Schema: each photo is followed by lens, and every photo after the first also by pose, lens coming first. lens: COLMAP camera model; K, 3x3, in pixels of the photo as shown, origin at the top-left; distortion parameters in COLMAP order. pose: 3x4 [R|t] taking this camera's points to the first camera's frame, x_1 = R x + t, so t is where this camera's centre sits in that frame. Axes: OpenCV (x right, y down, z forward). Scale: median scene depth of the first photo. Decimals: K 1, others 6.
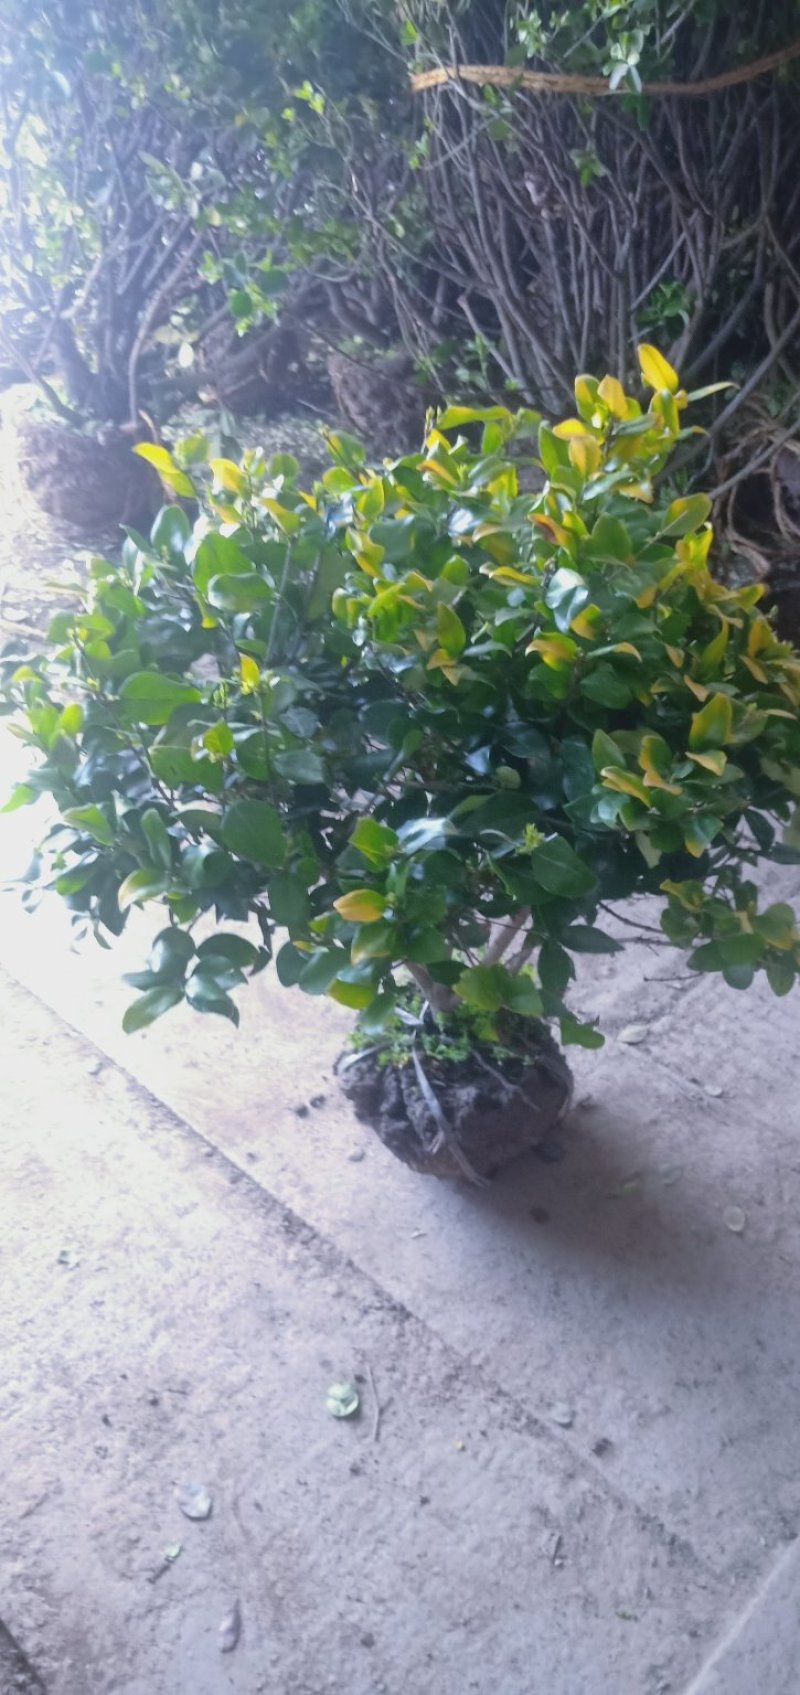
lens RADIAL K [[1404.7, 0, 398.3], [0, 1404.7, 850.4], [0, 0, 1]] dist [0.002557, -0.004320]
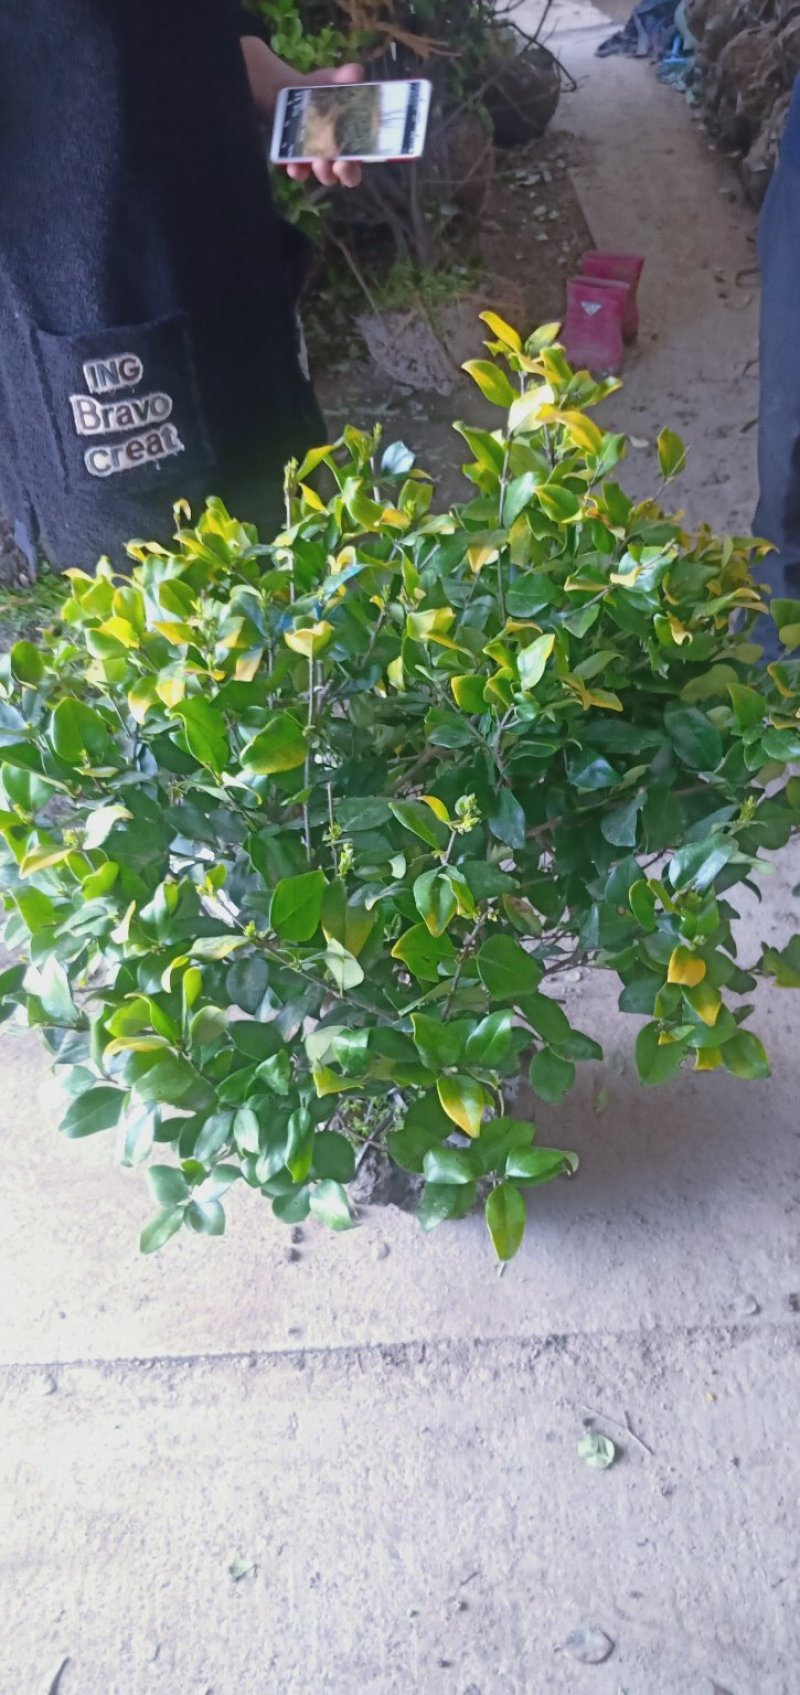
lens RADIAL K [[1404.7, 0, 399.5], [0, 1404.7, 843.8], [0, 0, 1]] dist [0.002557, -0.004320]
pose [[0.701527, -0.513272, 0.494380, -0.385572], [0.493702, 0.850320, 0.182250, -0.195551], [-0.513925, 0.116223, 0.849925, 0.204115]]
